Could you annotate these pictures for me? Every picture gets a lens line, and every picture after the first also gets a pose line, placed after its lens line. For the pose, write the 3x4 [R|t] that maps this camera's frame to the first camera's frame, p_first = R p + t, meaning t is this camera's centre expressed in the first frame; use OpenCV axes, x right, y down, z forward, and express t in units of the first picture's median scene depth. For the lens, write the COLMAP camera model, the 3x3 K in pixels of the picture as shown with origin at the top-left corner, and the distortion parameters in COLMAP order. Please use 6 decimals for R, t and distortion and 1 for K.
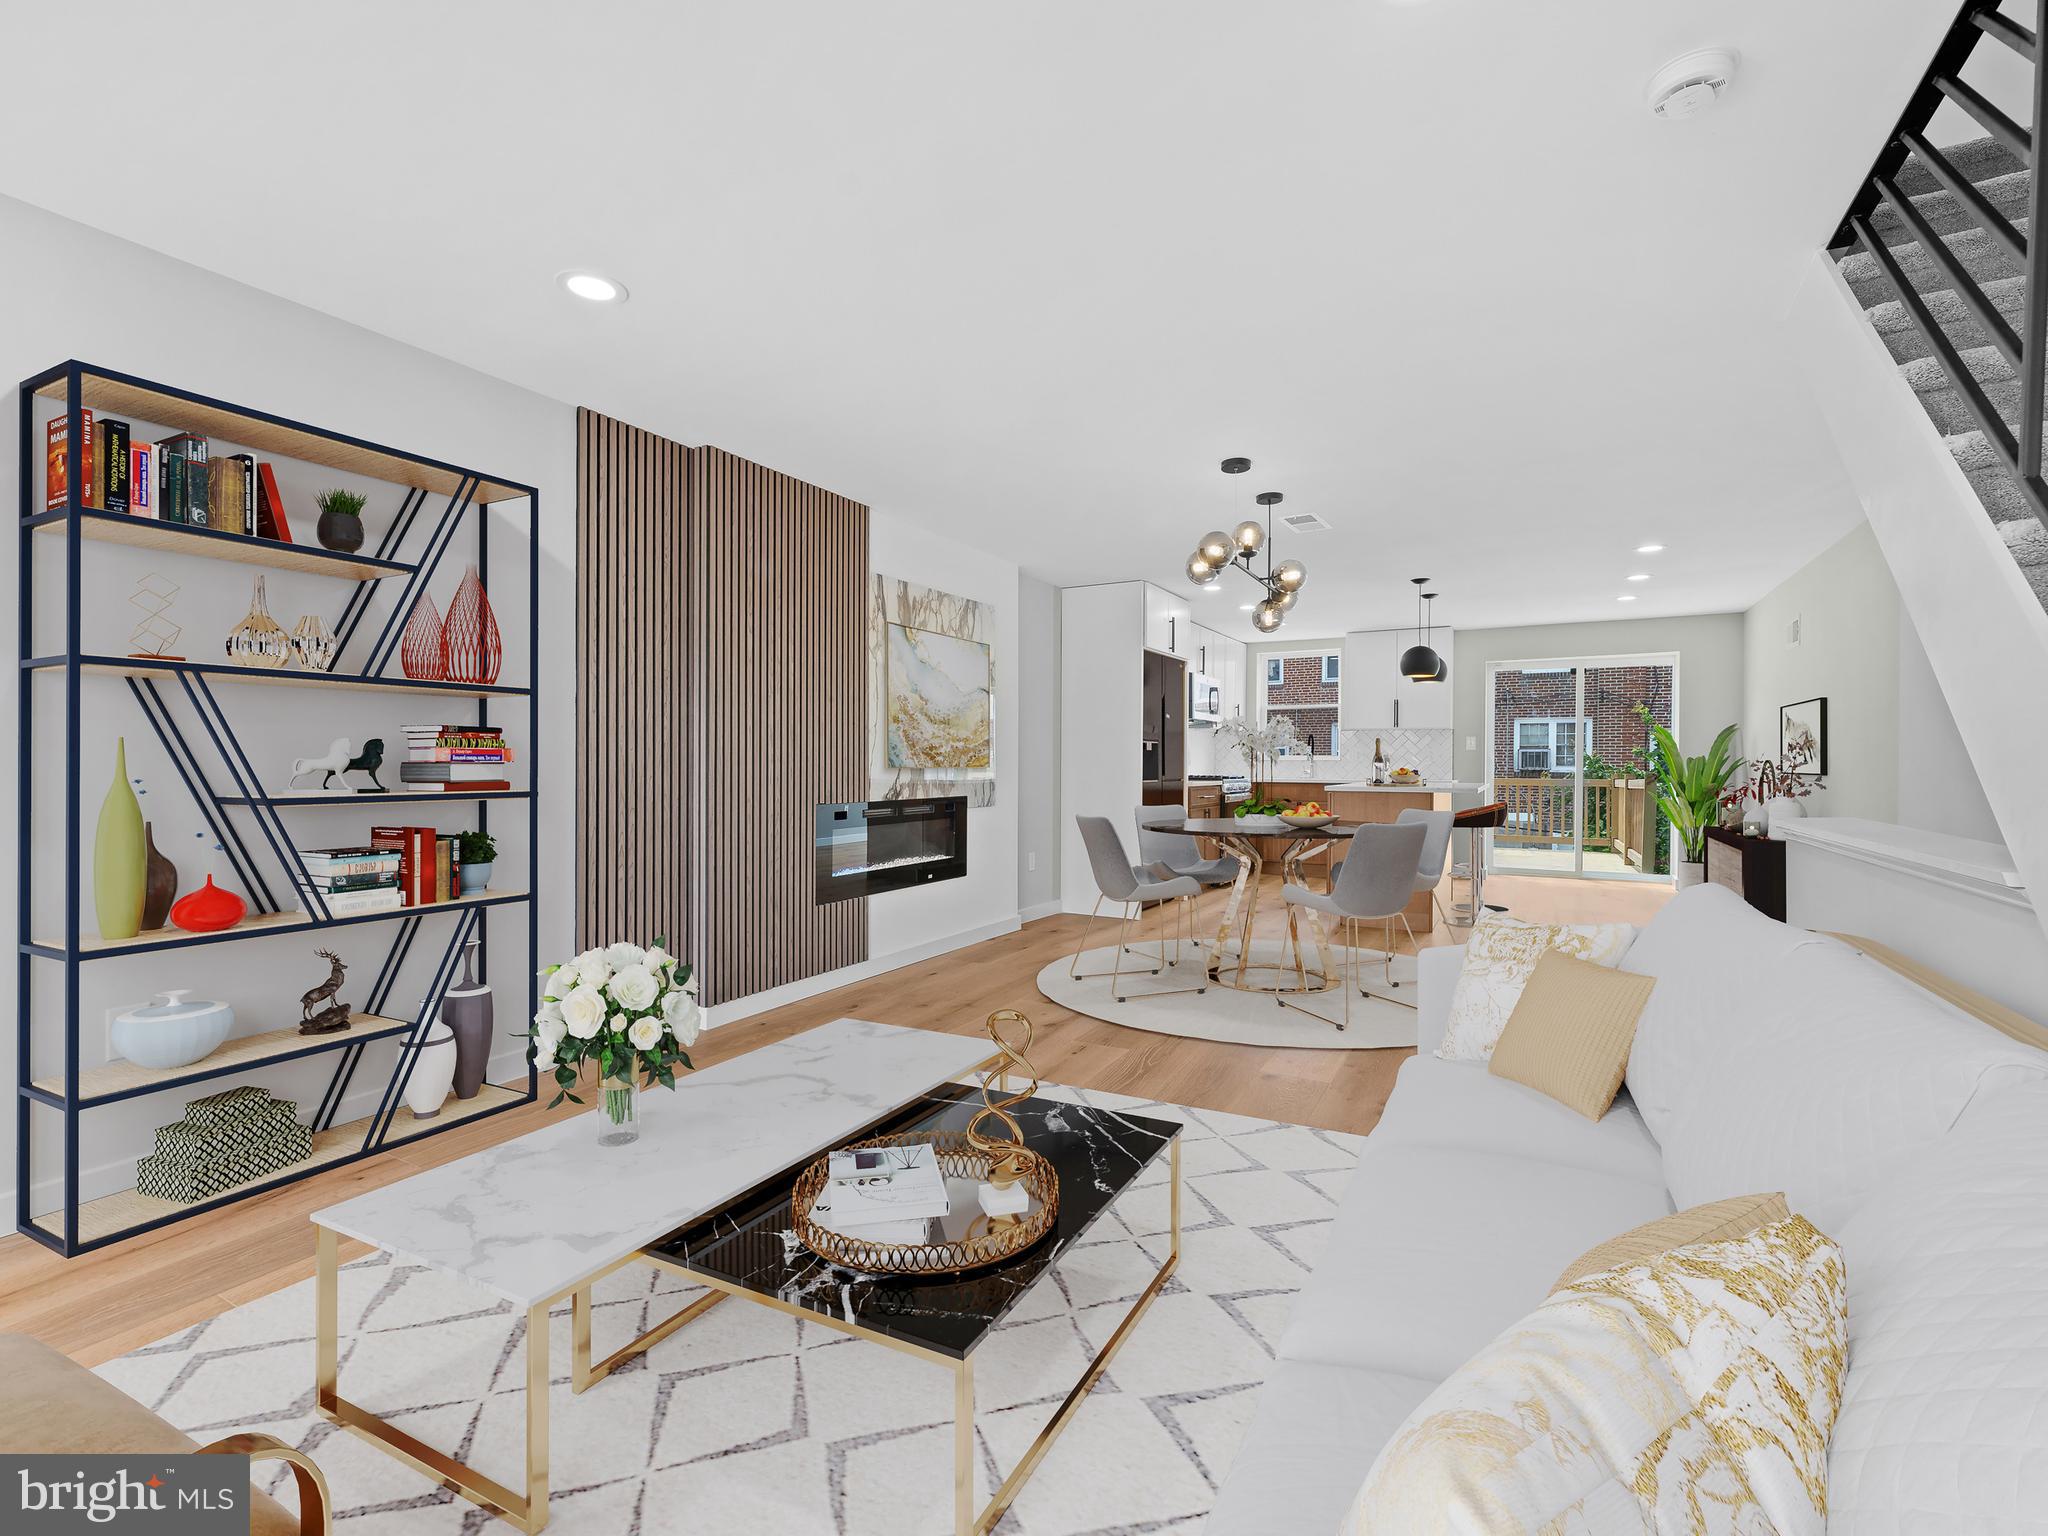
lens RADIAL K [[922.2, 0, 1021.3], [0, 922.2, 770.9], [0, 0, 1]] dist [0.002022, 0.001546]
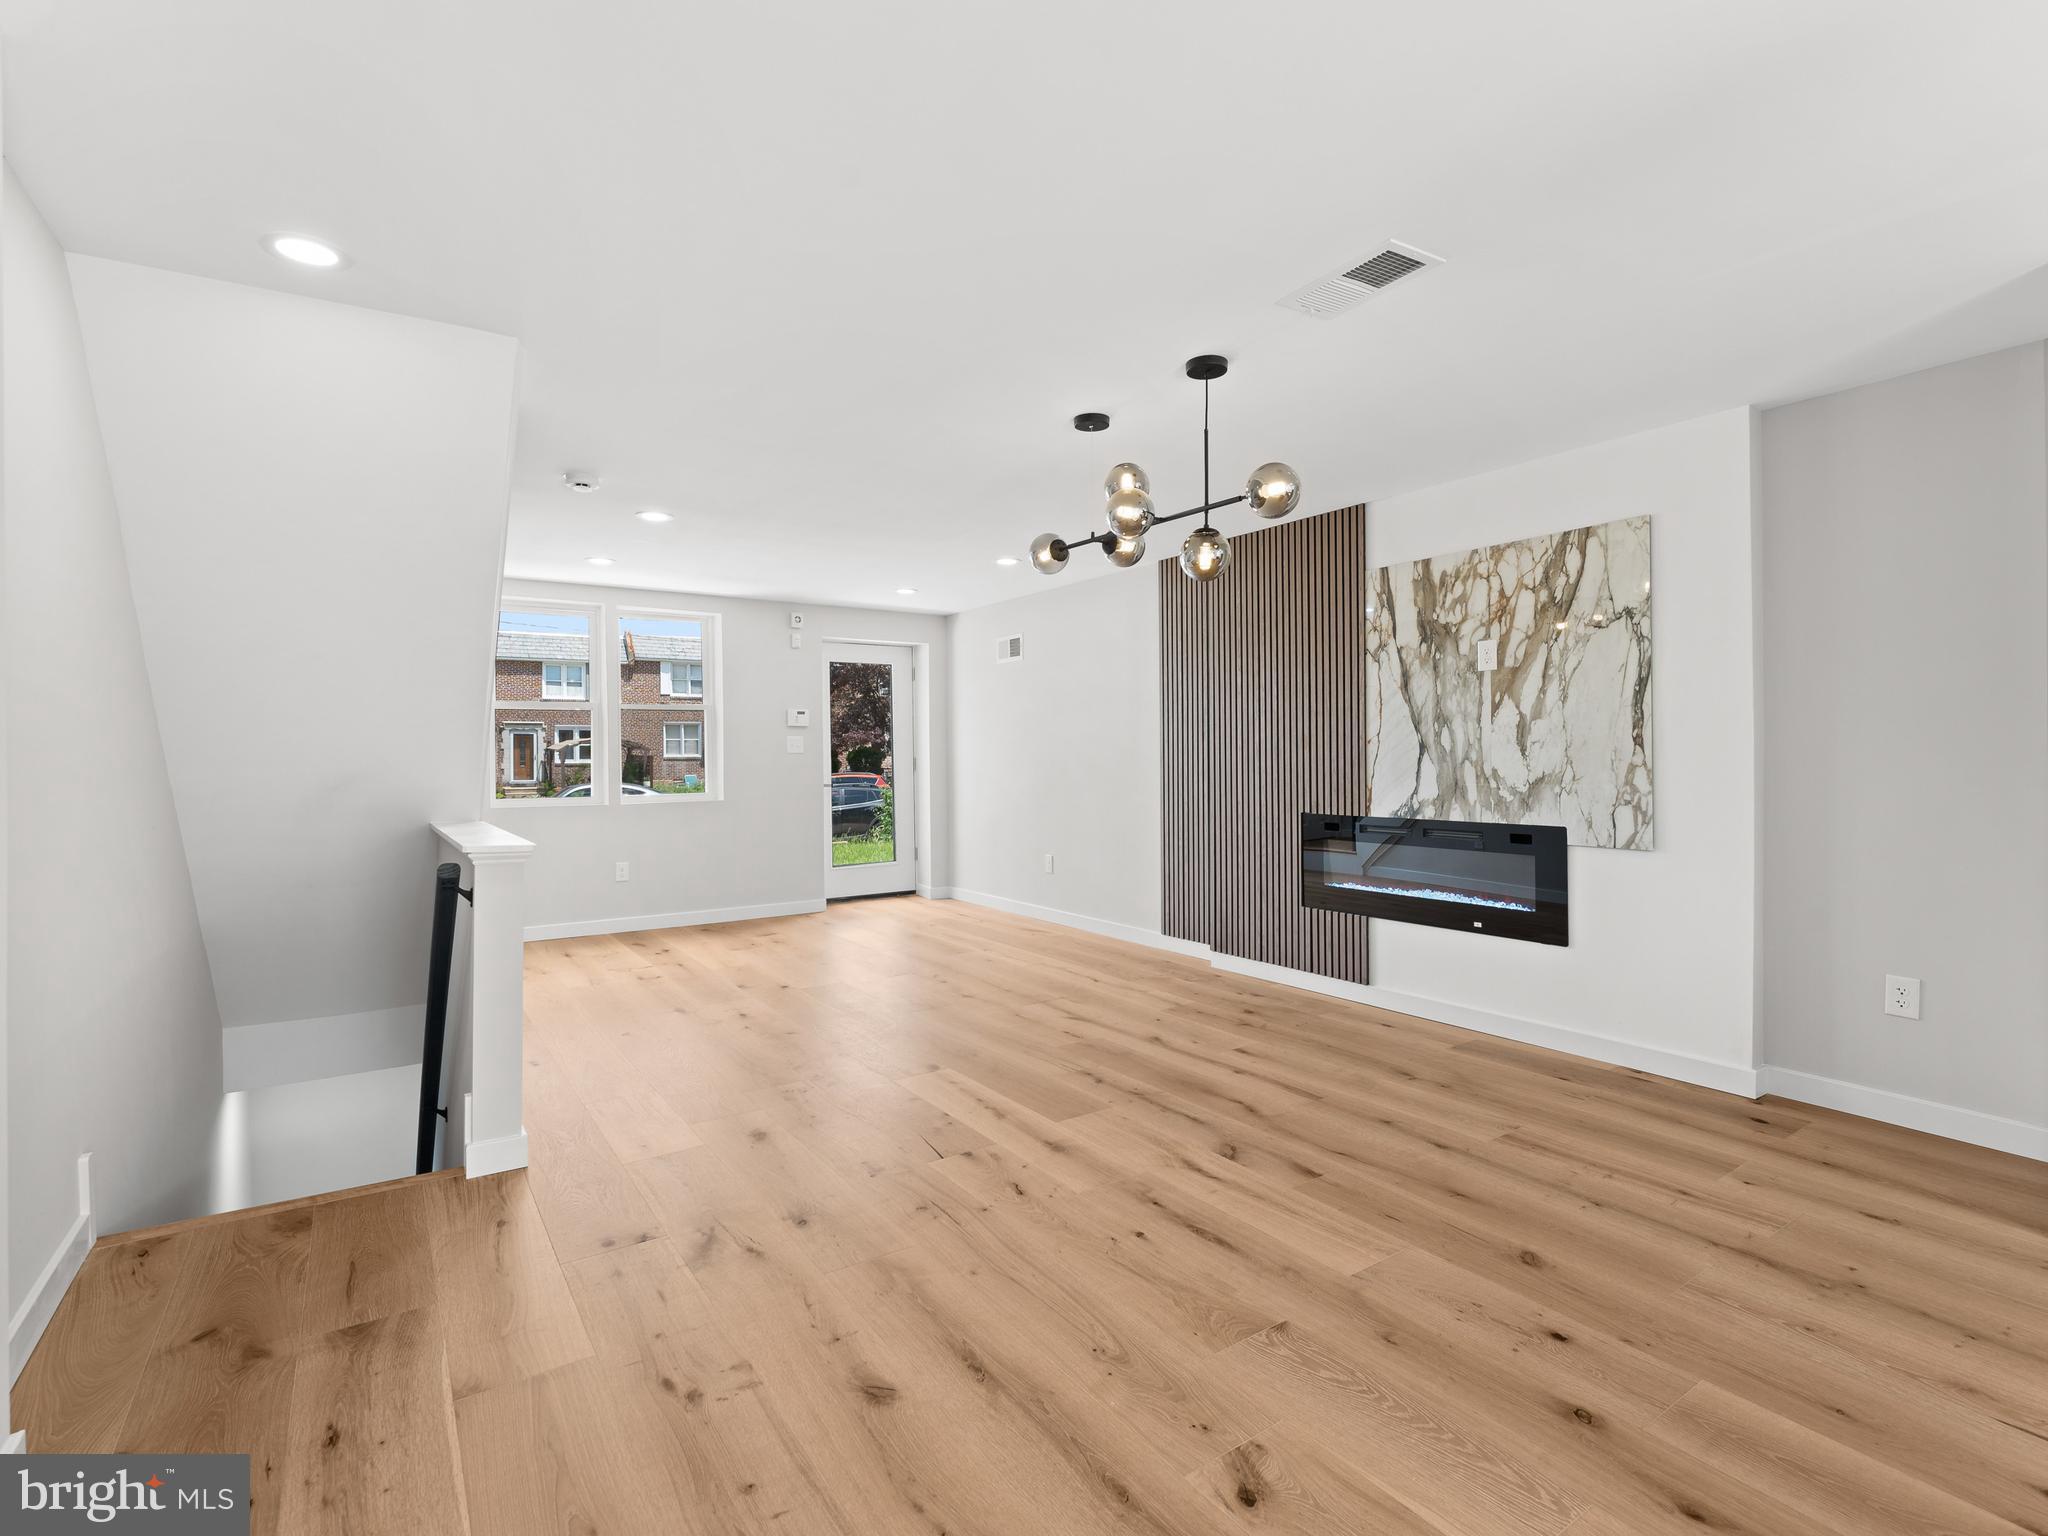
lens RADIAL K [[966.6, 0, 1013.6], [0, 966.6, 762.1], [0, 0, 1]] dist [-0.001732, -0.000669]
pose [[-0.456017, 0.004337, -0.889961, 0.672457], [-0.002925, 0.999975, 0.006372, -0.020979], [0.889966, 0.005509, -0.455993, 0.869473]]
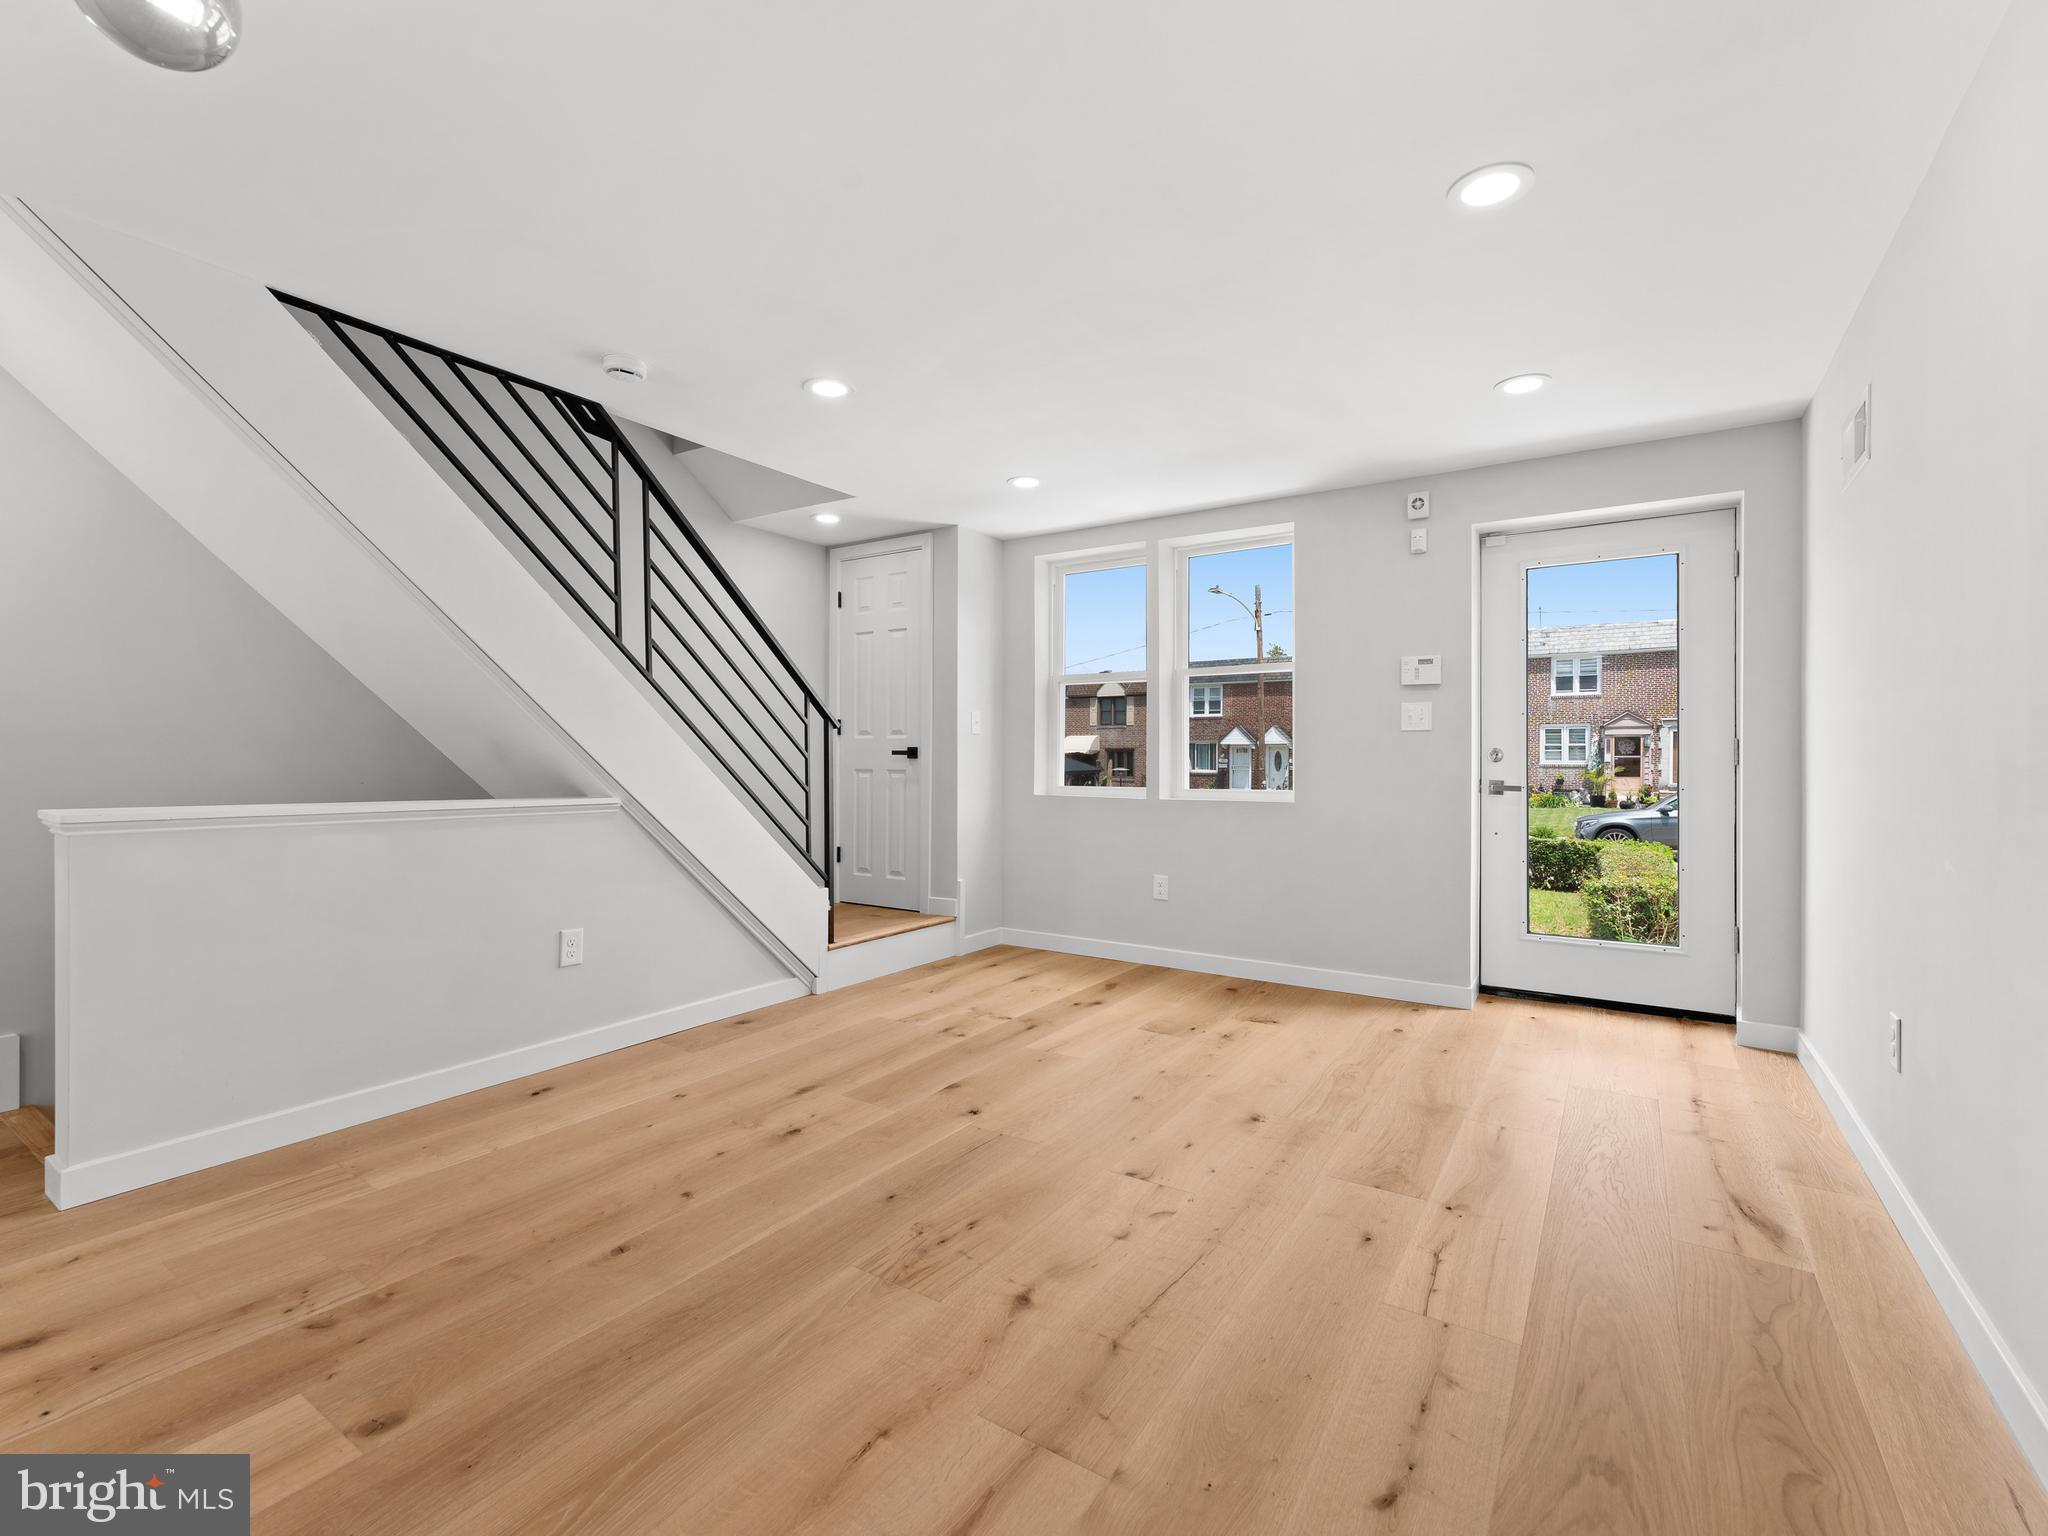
lens RADIAL K [[922.2, 0, 1026.8], [0, 922.2, 755.0], [0, 0, 1]] dist [0.002022, 0.001546]
pose [[-0.997234, -0.008420, 0.073850, -0.043534], [-0.008184, 0.999960, 0.003503, -0.005327], [-0.073877, 0.002889, -0.997263, 0.779189]]
